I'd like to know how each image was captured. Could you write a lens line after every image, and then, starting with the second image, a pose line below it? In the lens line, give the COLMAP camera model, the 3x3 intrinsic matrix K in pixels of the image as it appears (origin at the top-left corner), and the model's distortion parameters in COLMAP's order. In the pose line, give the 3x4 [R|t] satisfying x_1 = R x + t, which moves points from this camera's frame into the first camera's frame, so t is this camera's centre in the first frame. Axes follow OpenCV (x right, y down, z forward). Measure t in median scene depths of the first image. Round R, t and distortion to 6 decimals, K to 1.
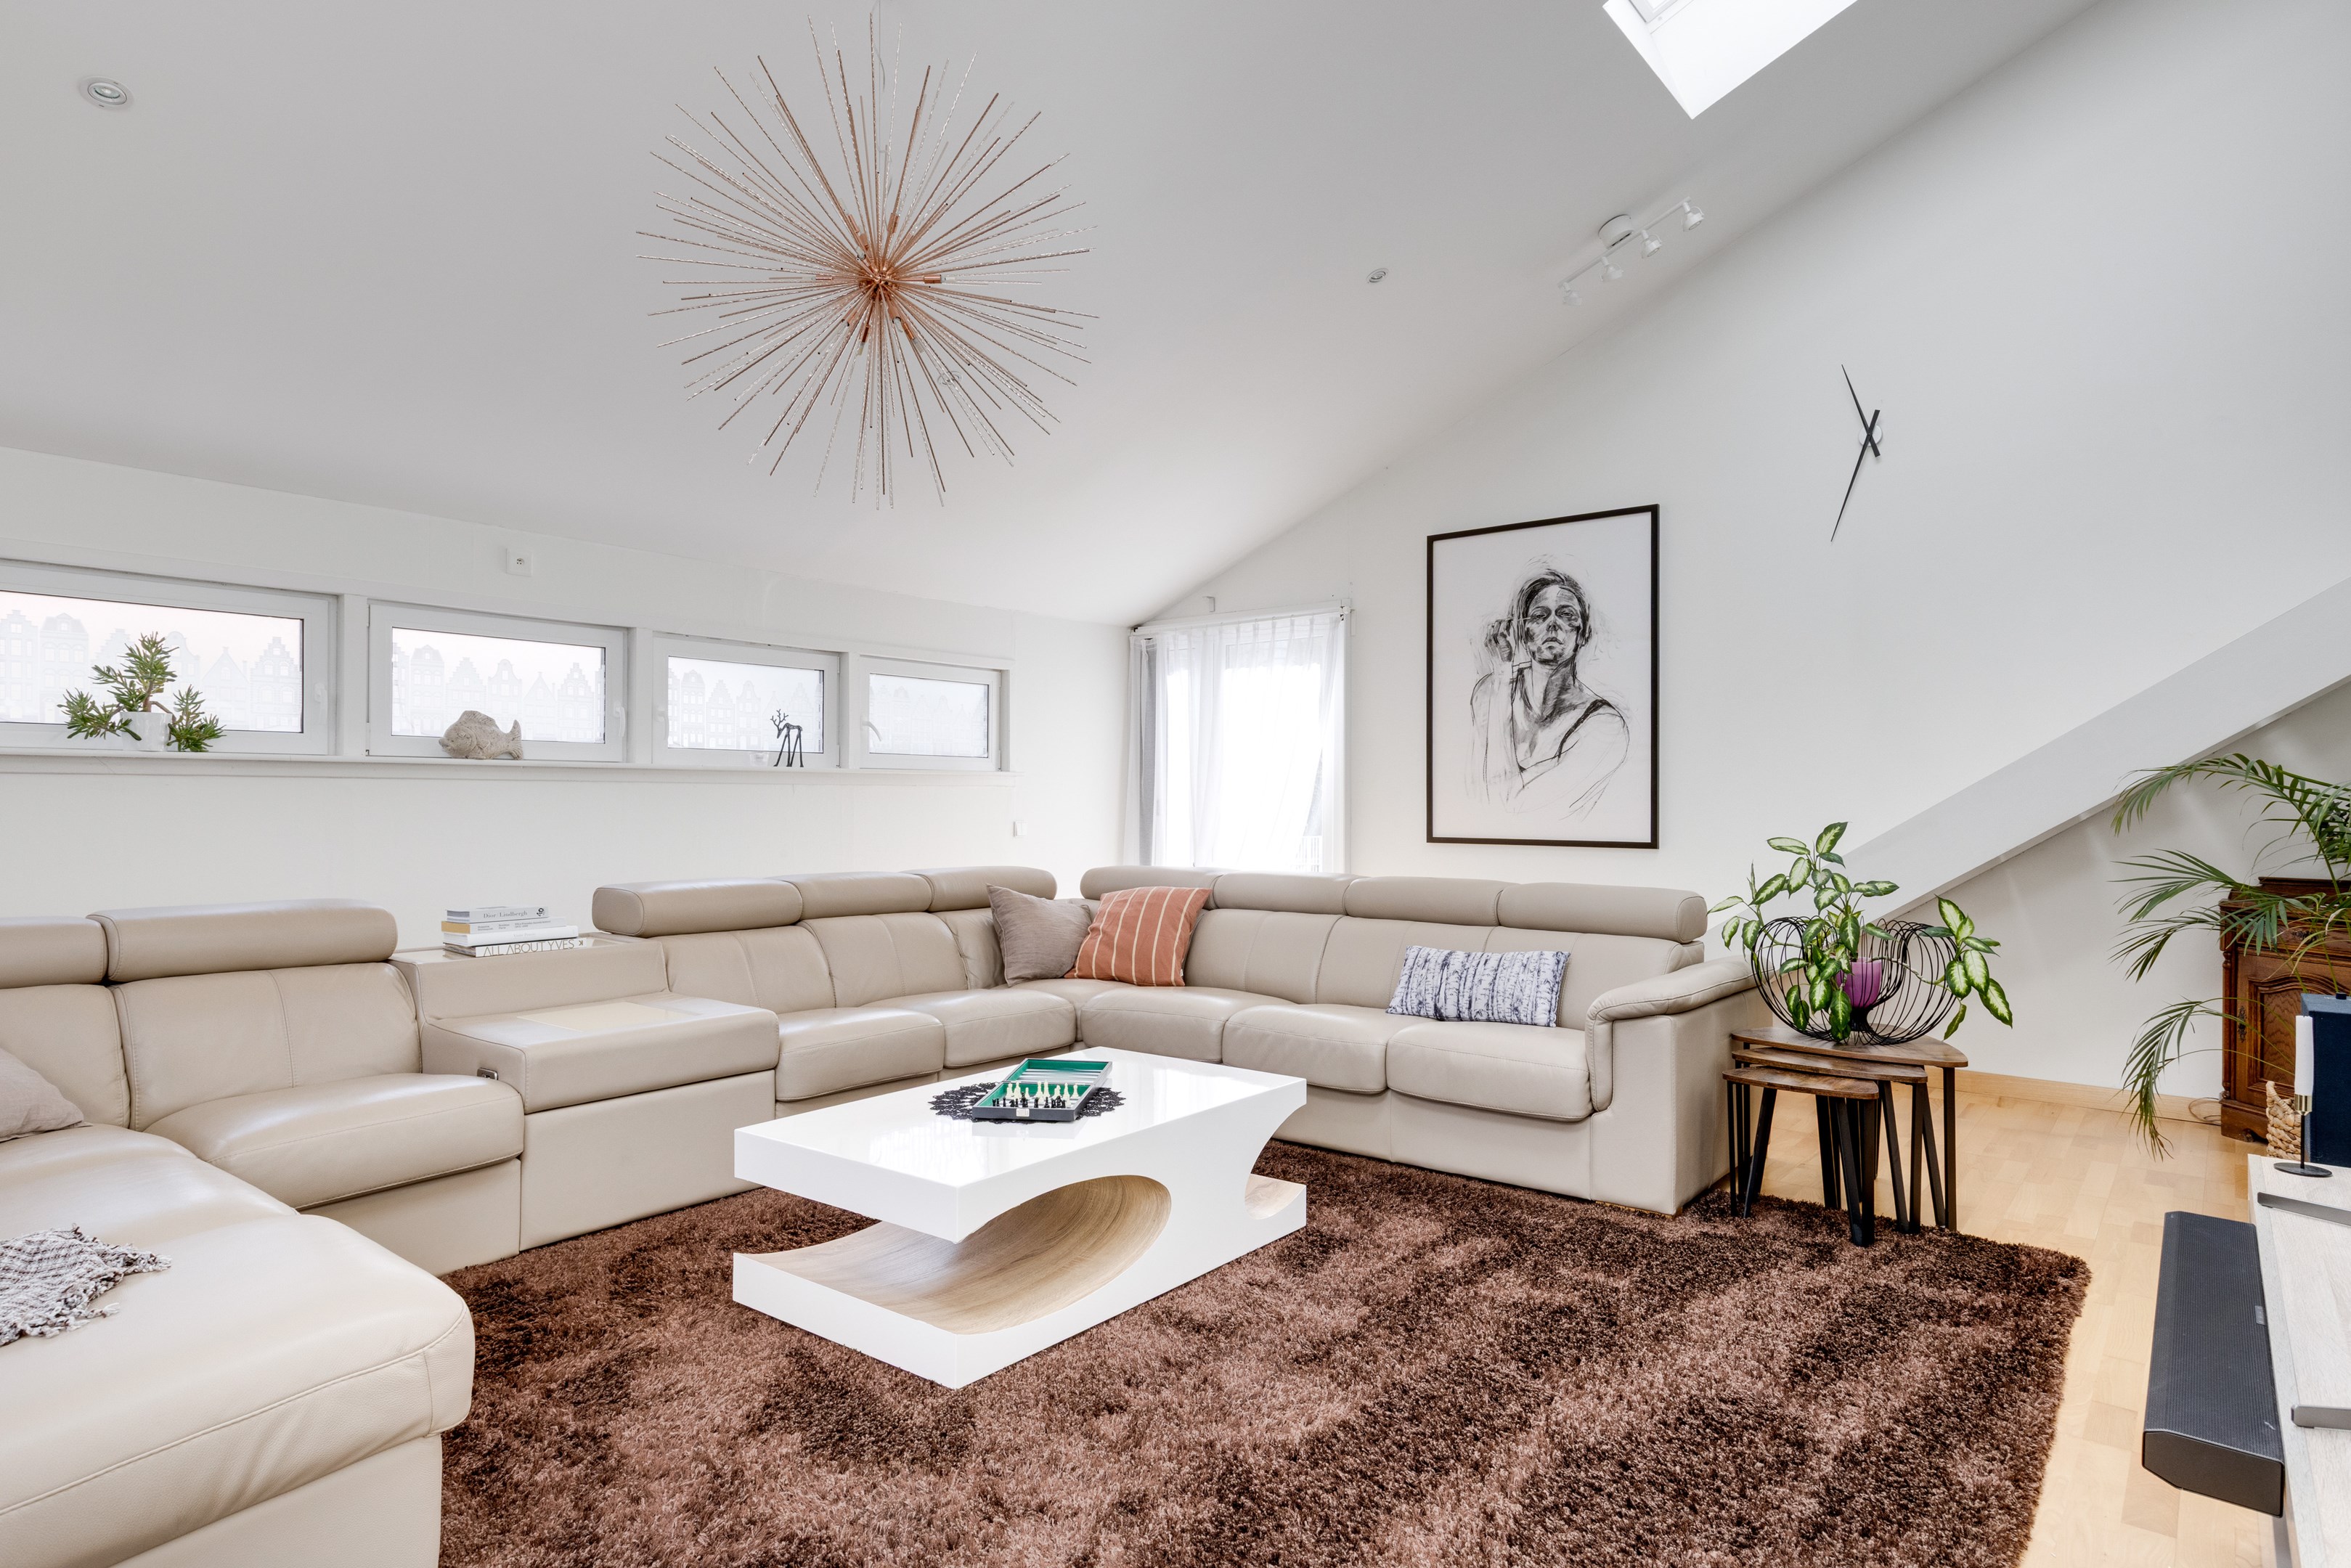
lens RADIAL K [[1327.7, 0, 1130.8], [0, 1327.7, 788.7], [0, 0, 1]] dist [0.016950, 0.001568]
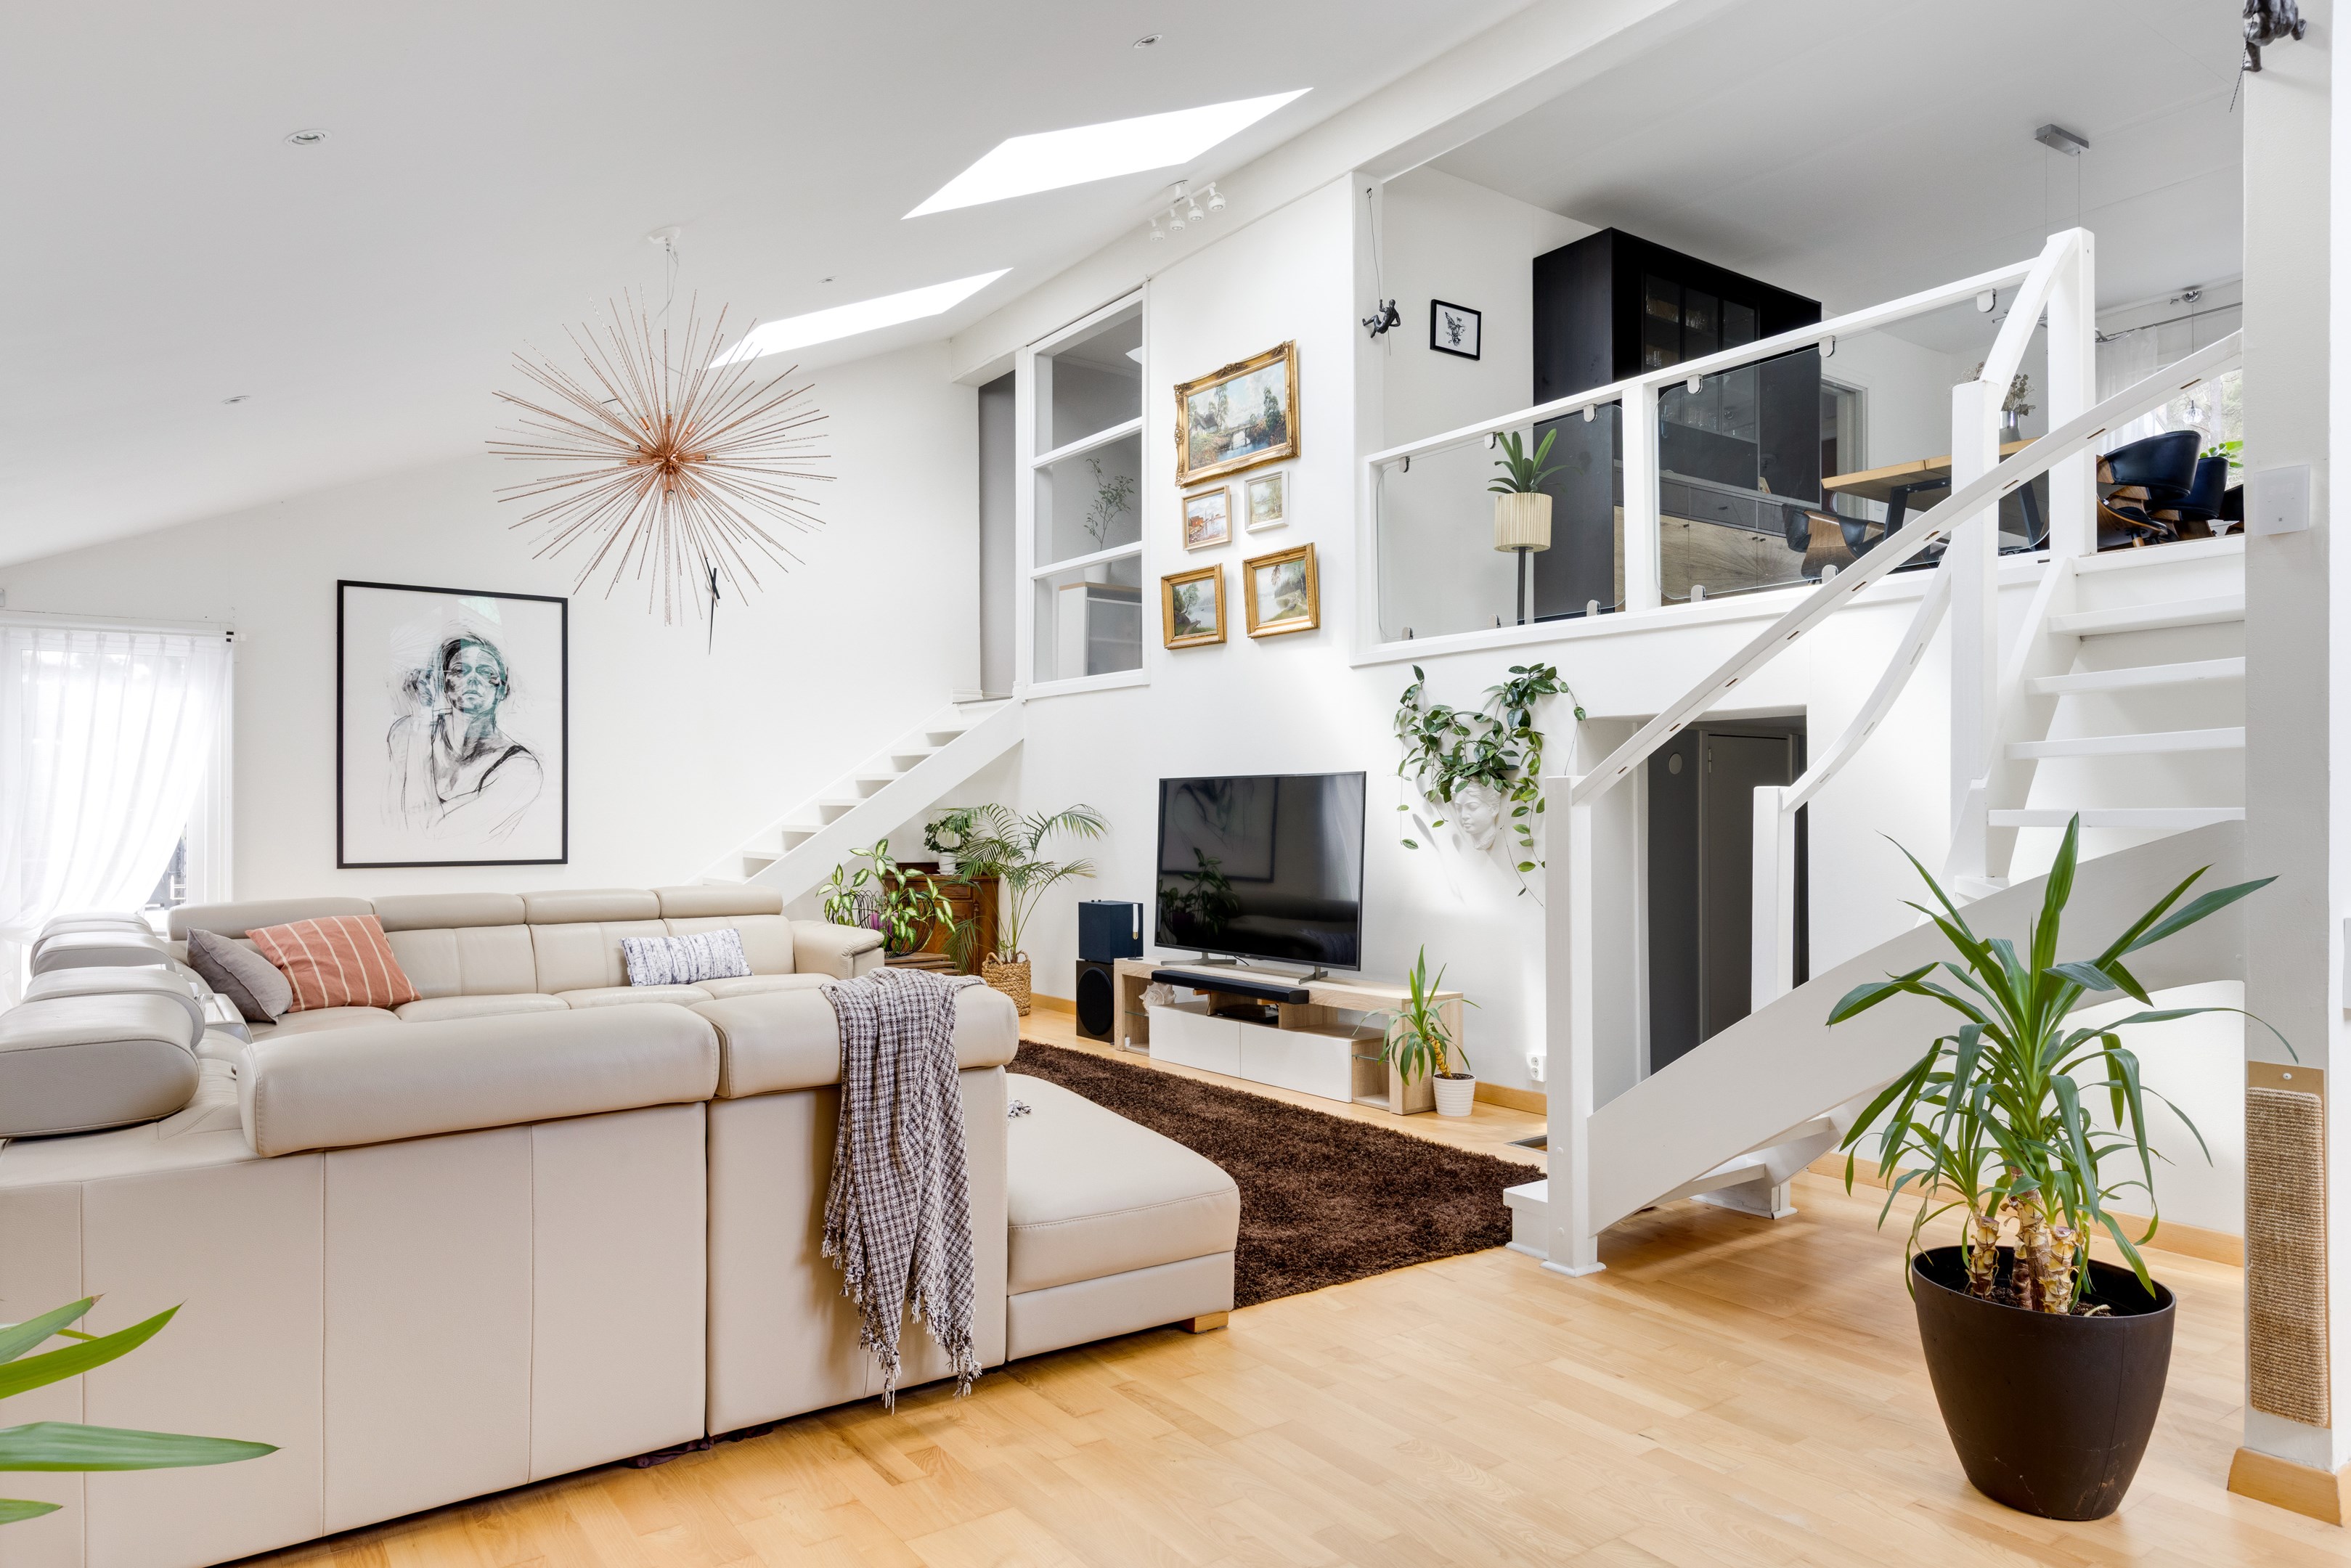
lens RADIAL K [[1529.8, 0, 1173.3], [0, 1529.8, 814.5], [0, 0, 1]] dist [0.047568, 0.000066]
pose [[0.249484, -0.010153, 0.968326, -1.026005], [-0.003978, 0.999926, 0.011509, -0.025305], [-0.968371, -0.006724, 0.249425, 0.059545]]
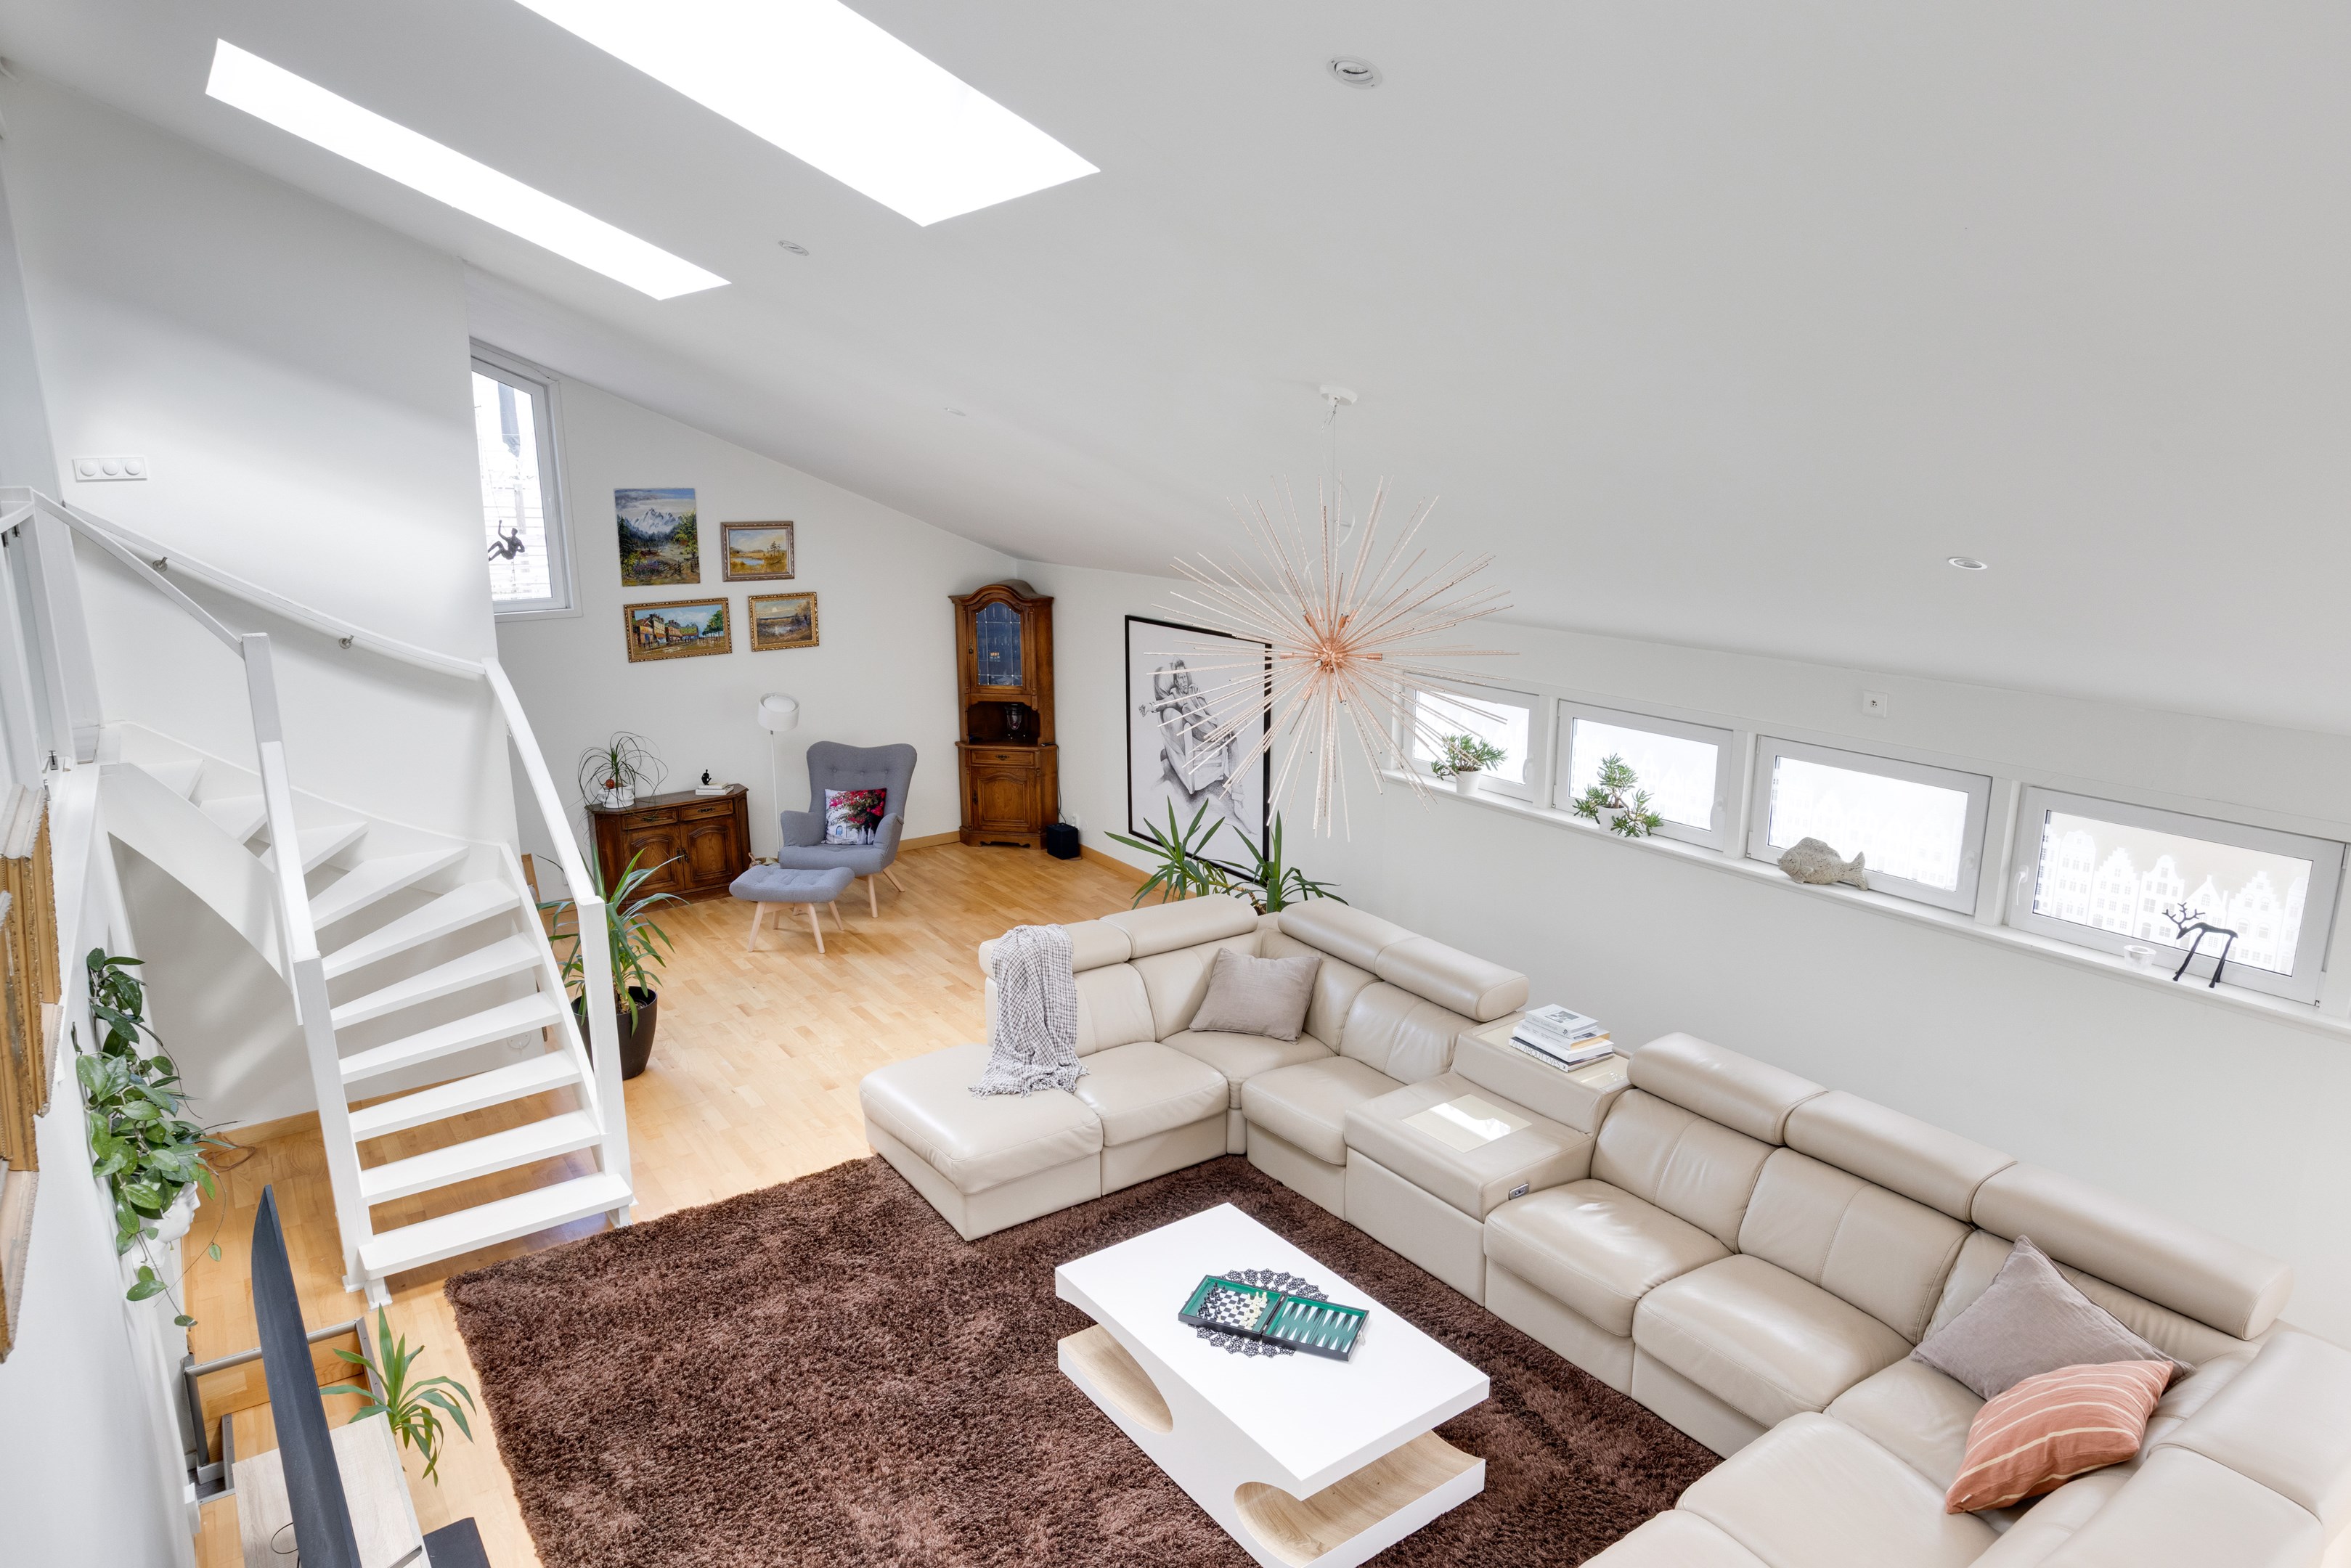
lens RADIAL K [[1447.4, 0, 1175.5], [0, 1447.4, 784.0], [0, 0, 1]] dist [-0.010359, -0.000113]
pose [[-0.246546, 0.222157, -0.943325, 0.718205], [0.013310, 0.974056, 0.225916, -0.365455], [0.969040, 0.043143, -0.243106, 0.756395]]
